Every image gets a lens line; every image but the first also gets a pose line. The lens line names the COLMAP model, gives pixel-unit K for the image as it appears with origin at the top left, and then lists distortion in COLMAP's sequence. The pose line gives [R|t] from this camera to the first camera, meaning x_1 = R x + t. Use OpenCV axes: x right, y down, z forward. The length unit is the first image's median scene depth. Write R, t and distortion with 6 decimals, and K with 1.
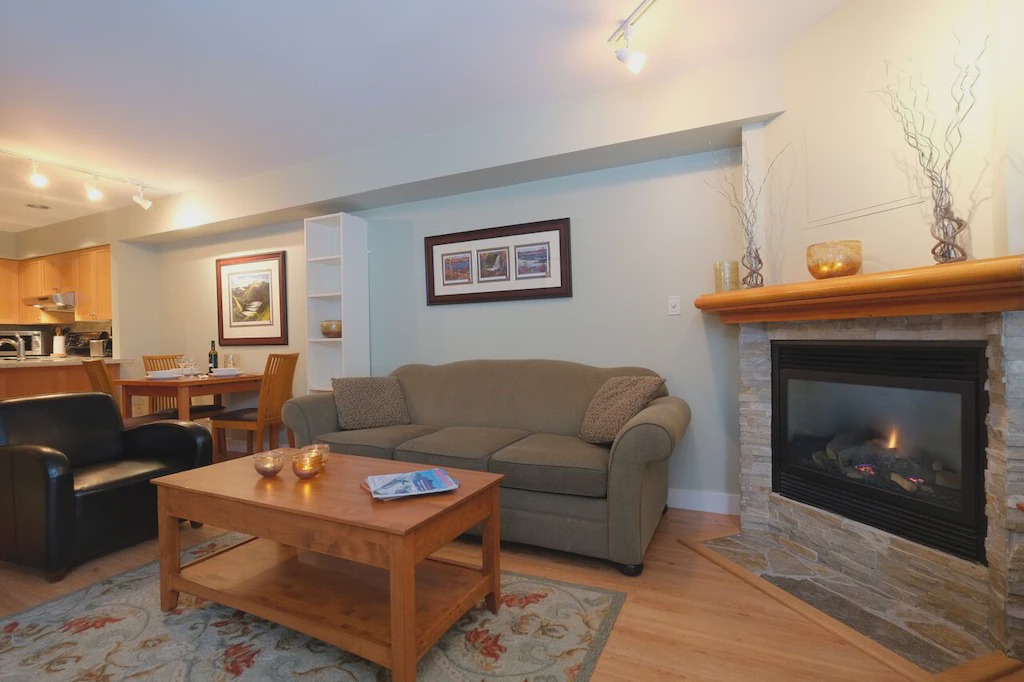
lens RADIAL K [[494.3, 0, 505.7], [0, 494.3, 340.9], [0, 0, 1]] dist [-0.002394, 0.000964]
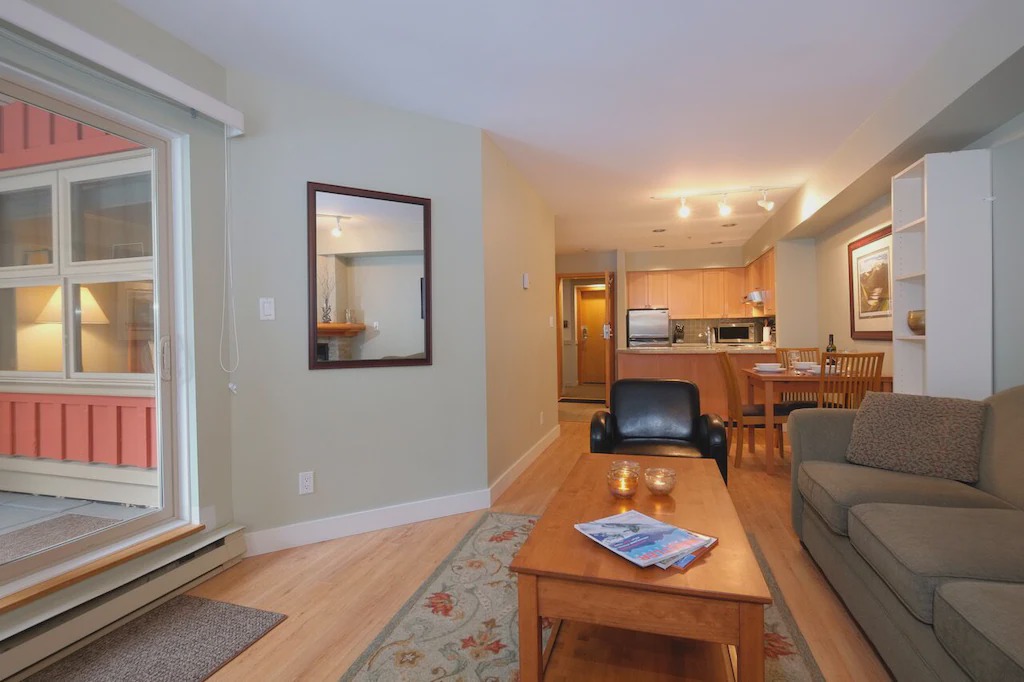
lens RADIAL K [[494.3, 0, 519.3], [0, 494.3, 338.5], [0, 0, 1]] dist [-0.002394, 0.000964]
pose [[0.183611, 0.021858, -0.982756, 0.249489], [0.007184, 0.999696, 0.023577, -0.022390], [0.982973, -0.011389, 0.183399, 0.305495]]
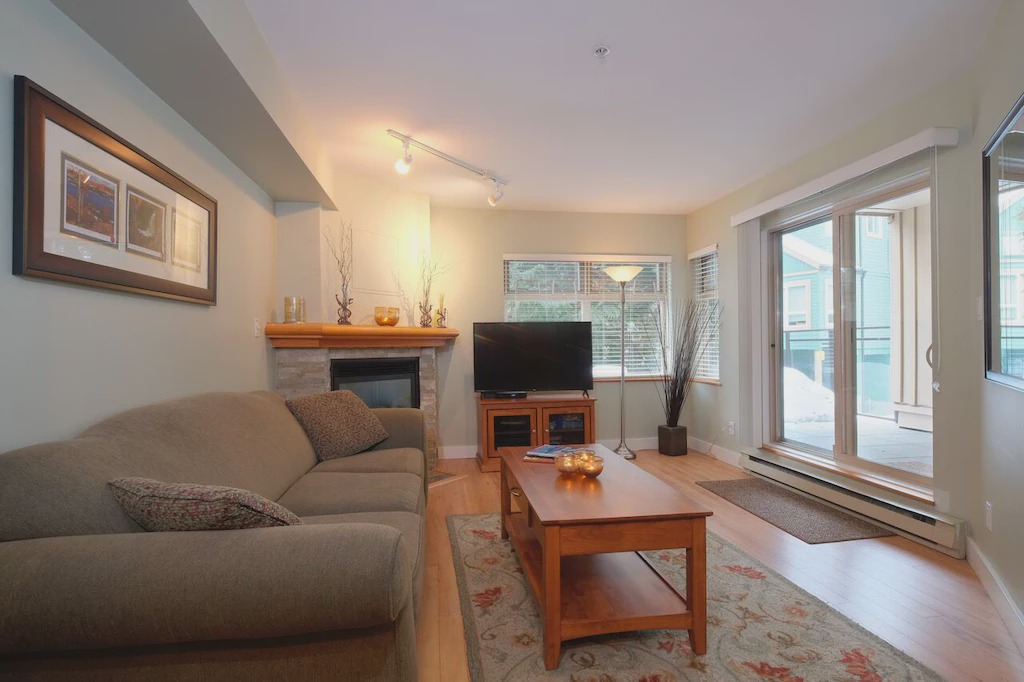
lens RADIAL K [[494.3, 0, 510.1], [0, 494.3, 347.5], [0, 0, 1]] dist [-0.002394, 0.000964]
pose [[-0.572773, 0.016853, 0.819540, -0.627558], [0.023052, 0.999724, -0.004447, -0.011119], [-0.819390, 0.016345, -0.573004, 0.910937]]
